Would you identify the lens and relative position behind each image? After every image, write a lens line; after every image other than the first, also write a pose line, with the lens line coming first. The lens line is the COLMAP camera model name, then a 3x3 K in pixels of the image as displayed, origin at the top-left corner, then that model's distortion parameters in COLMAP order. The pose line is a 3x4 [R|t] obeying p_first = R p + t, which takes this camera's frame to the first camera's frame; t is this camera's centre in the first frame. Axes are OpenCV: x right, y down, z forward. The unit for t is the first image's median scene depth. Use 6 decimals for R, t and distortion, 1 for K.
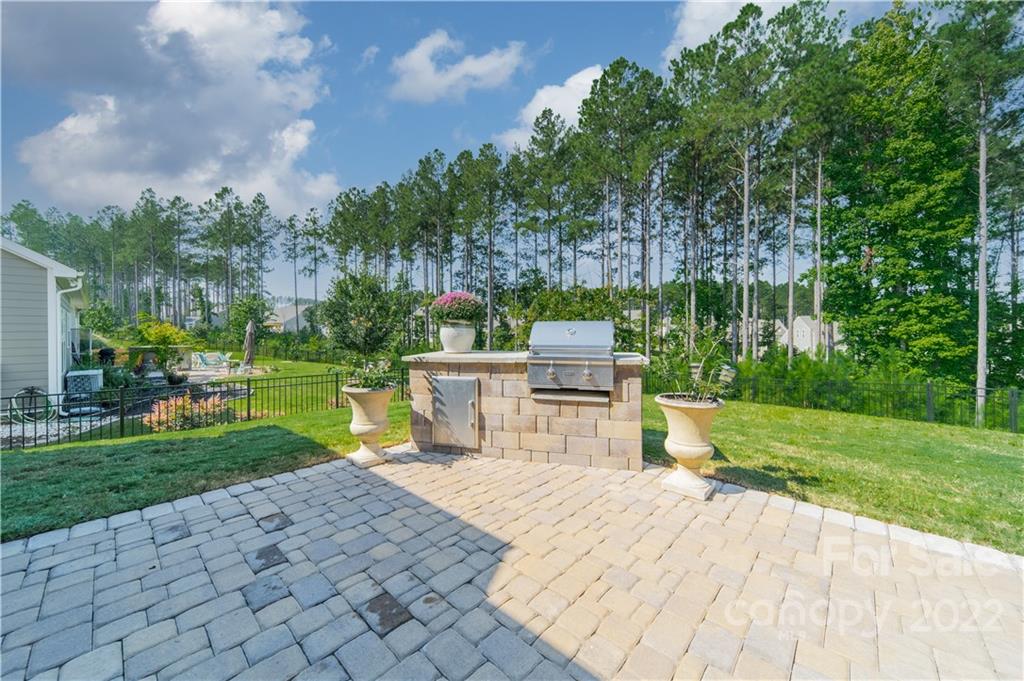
lens RADIAL K [[366.0, 0, 512.3], [0, 366.0, 333.6], [0, 0, 1]] dist [0.006512, 0.000065]
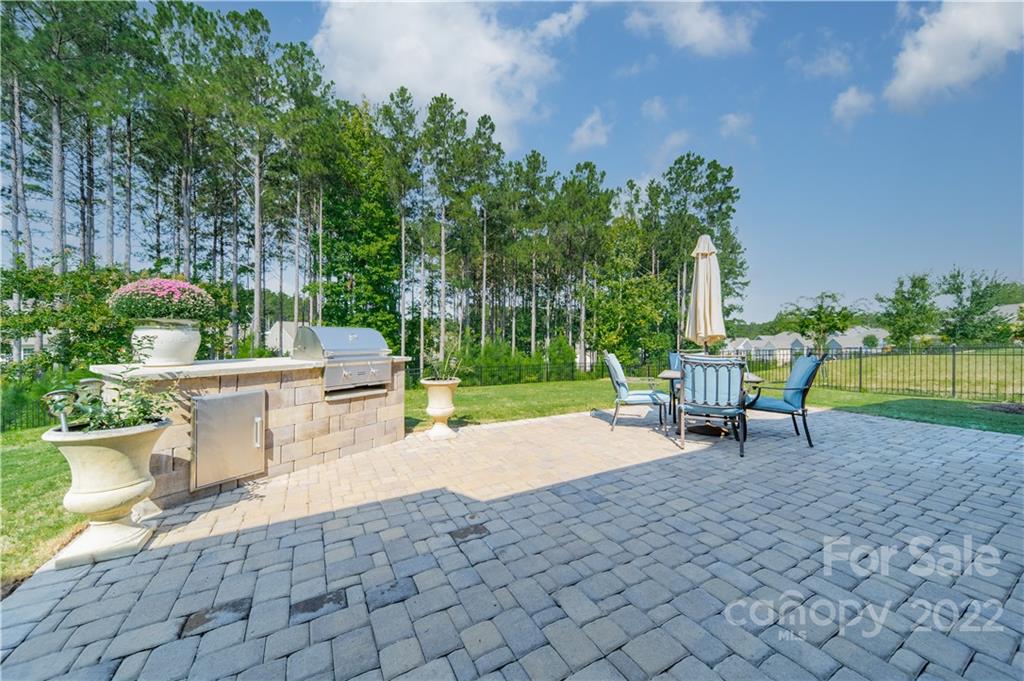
lens RADIAL K [[368.0, 0, 509.6], [0, 368.0, 338.4], [0, 0, 1]] dist [0.007646, -0.000066]
pose [[0.310709, -0.000419, 0.950505, -0.773321], [-0.001986, 0.999997, 0.001090, -0.001937], [-0.950503, -0.002226, 0.310708, 0.187578]]
